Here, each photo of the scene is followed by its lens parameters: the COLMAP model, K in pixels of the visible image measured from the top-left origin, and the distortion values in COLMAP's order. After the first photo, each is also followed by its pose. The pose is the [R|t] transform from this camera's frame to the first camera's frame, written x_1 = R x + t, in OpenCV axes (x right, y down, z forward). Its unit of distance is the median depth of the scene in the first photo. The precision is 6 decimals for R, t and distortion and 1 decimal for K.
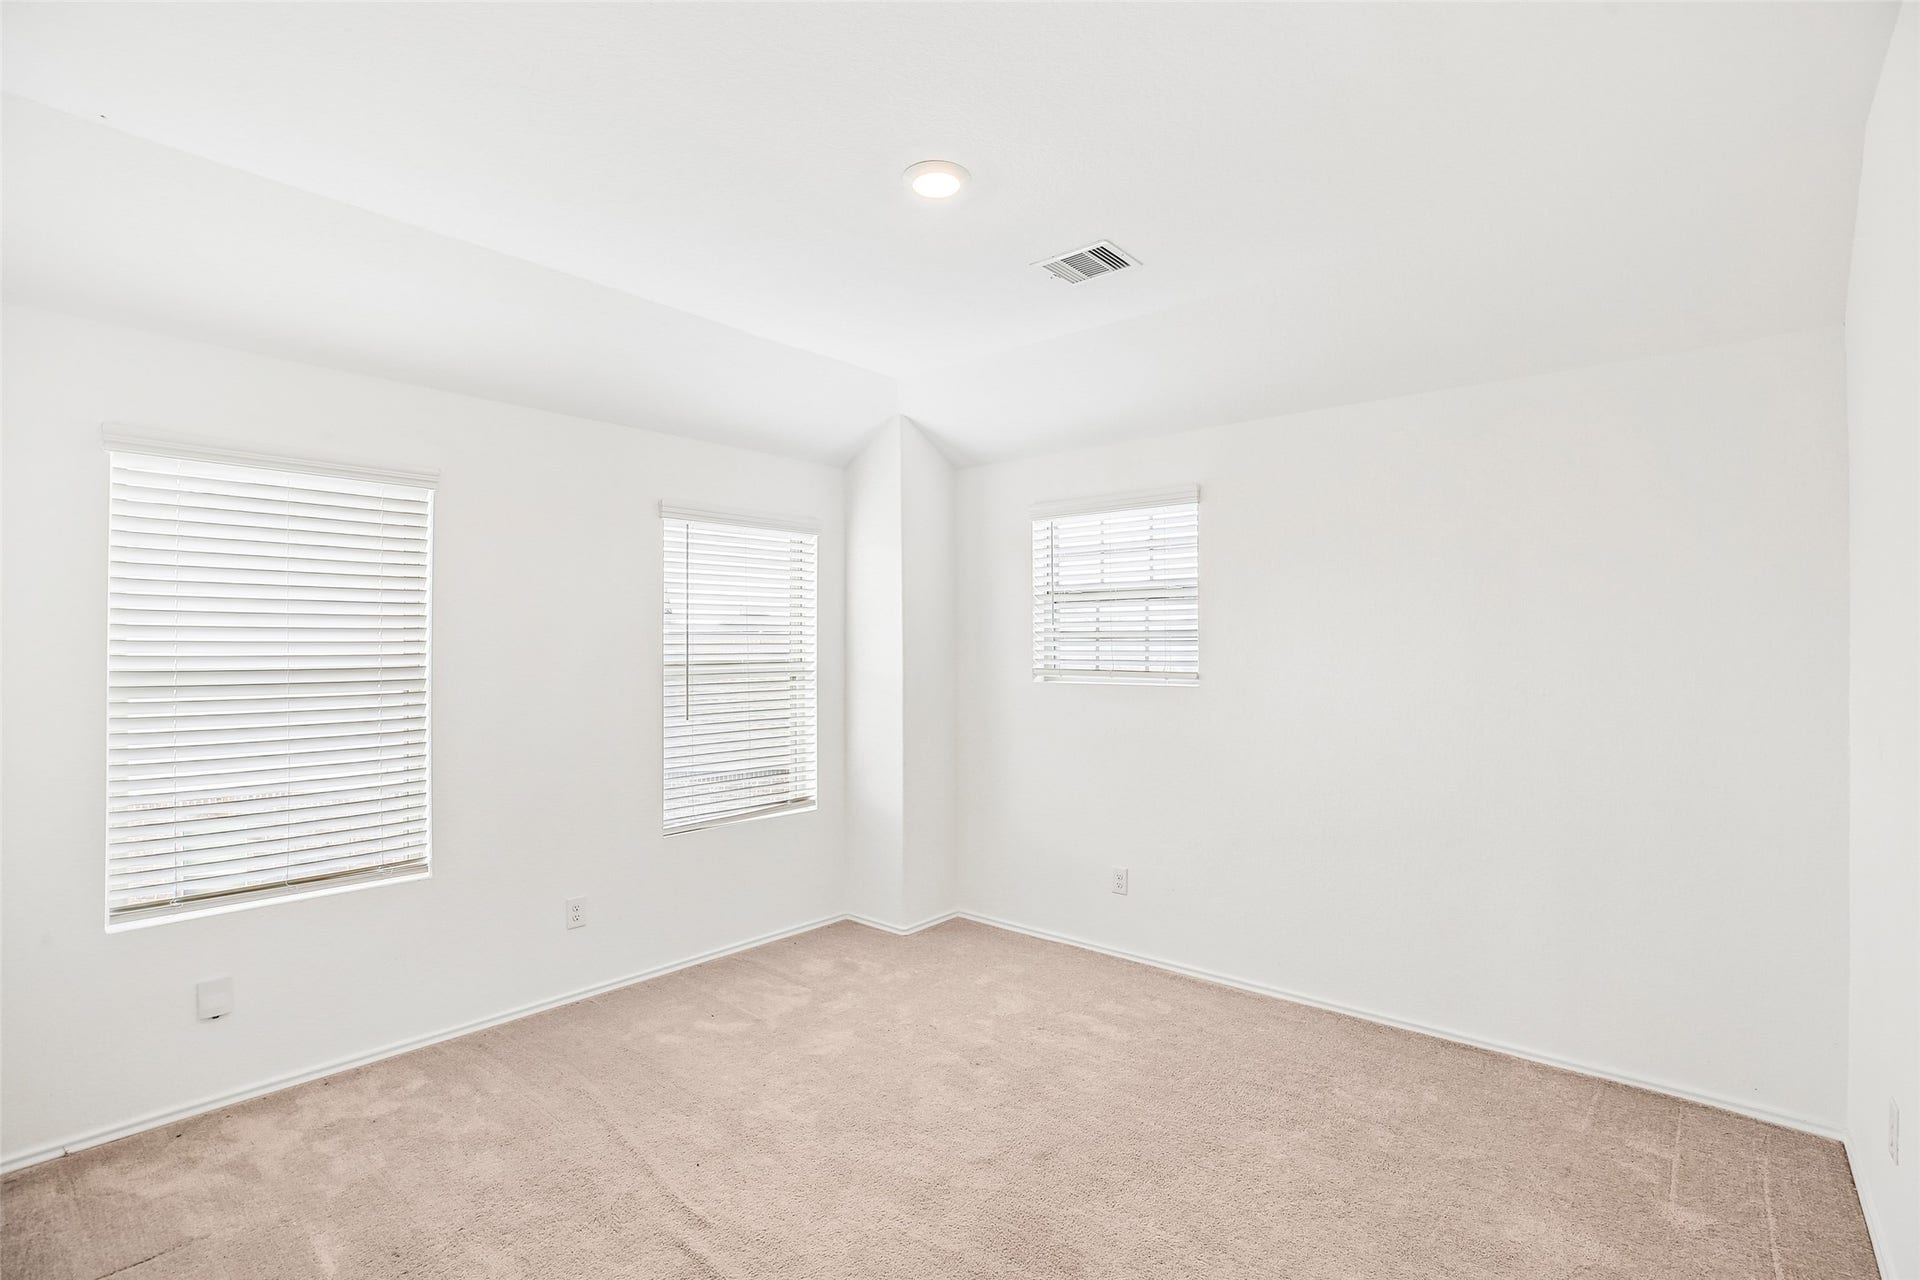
lens RADIAL K [[885.8, 0, 956.2], [0, 885.8, 642.7], [0, 0, 1]] dist [-0.020156, 0.000890]
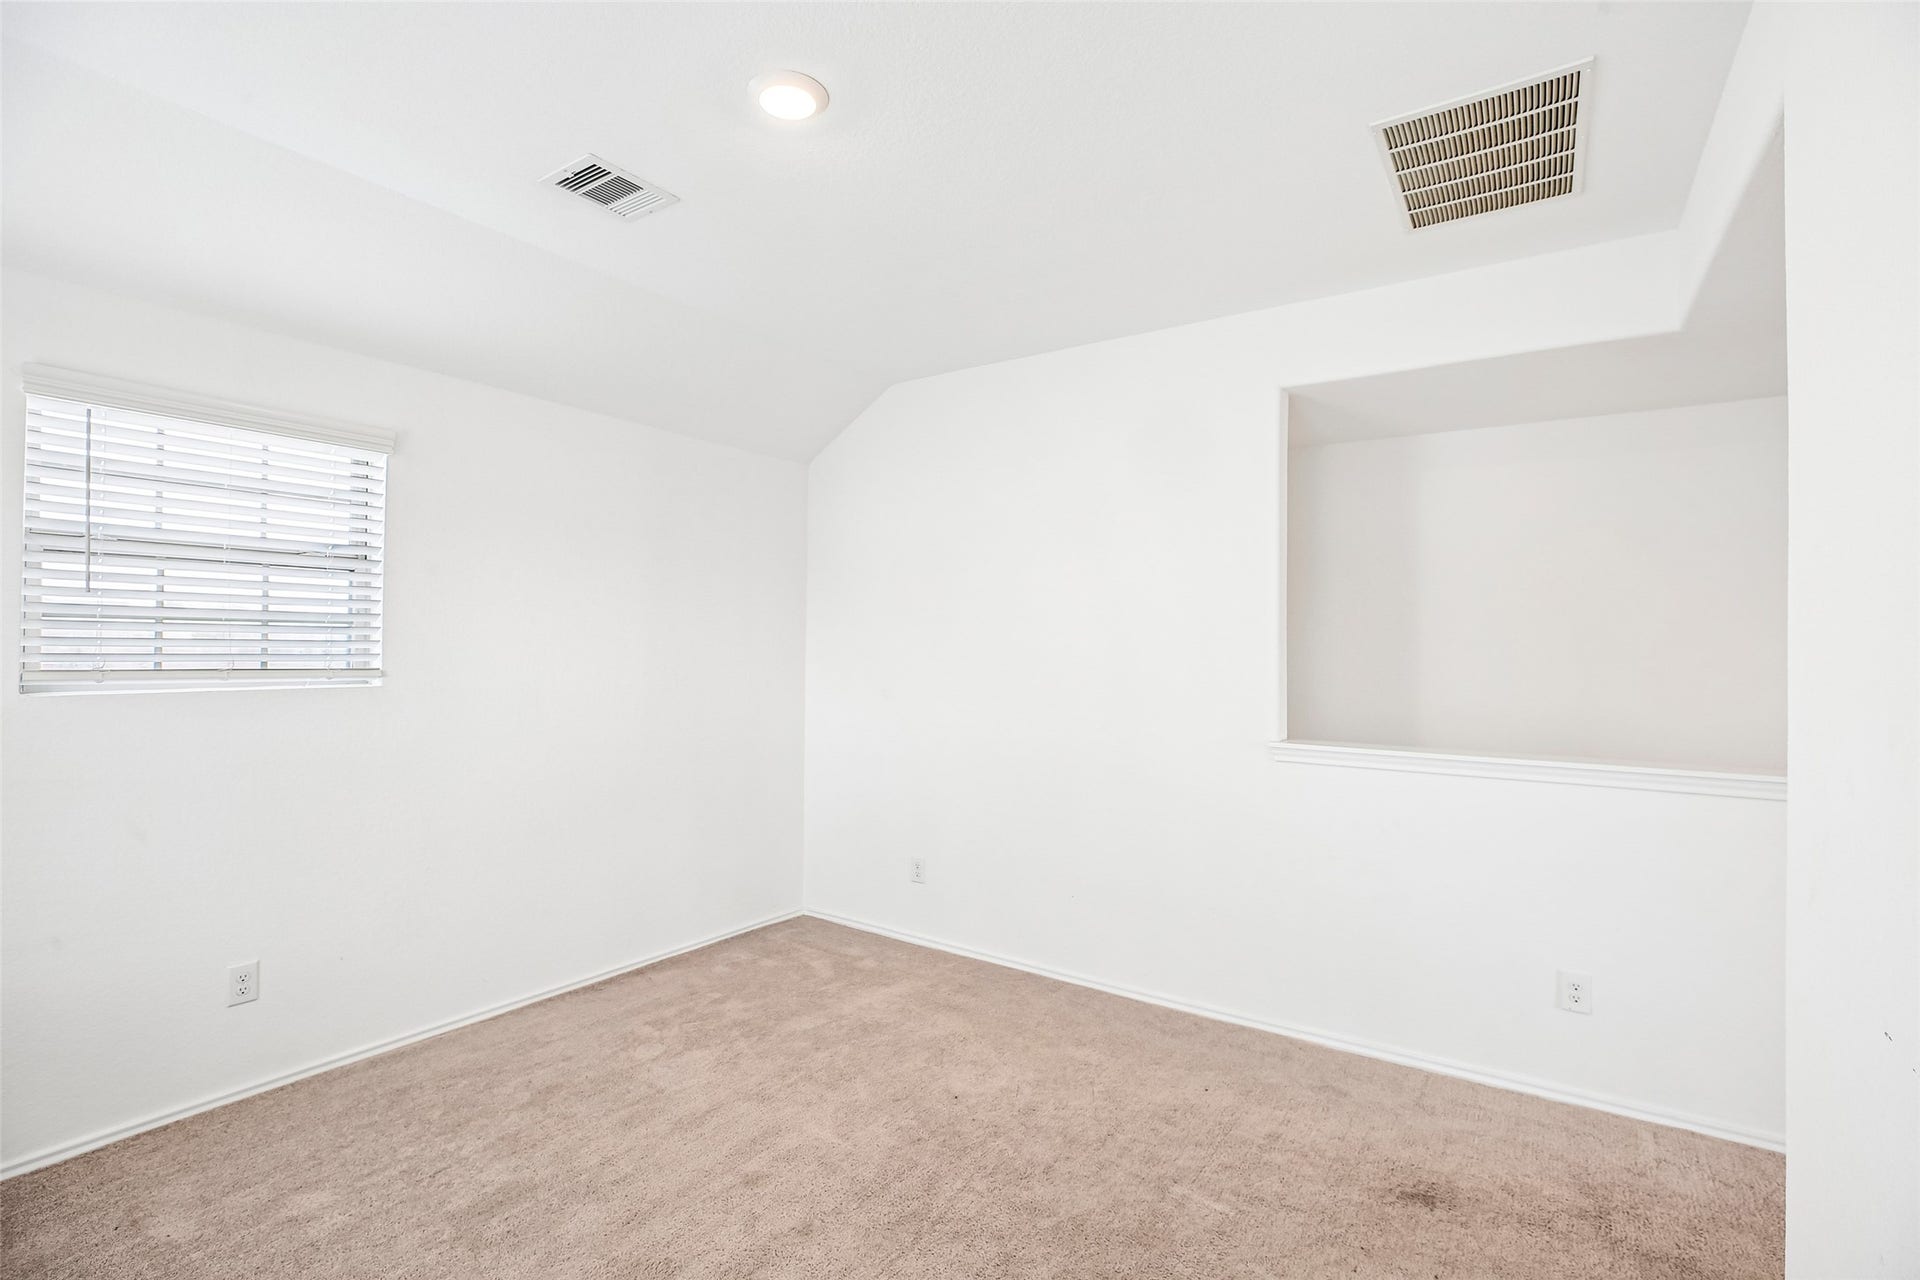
lens RADIAL K [[885.8, 0, 956.2], [0, 885.8, 642.7], [0, 0, 1]] dist [-0.020156, 0.000890]
pose [[-0.101528, 0.002546, 0.994829, -0.529147], [-0.019575, 0.999798, -0.004556, 0.003984], [-0.994640, -0.019936, -0.101458, 0.540946]]
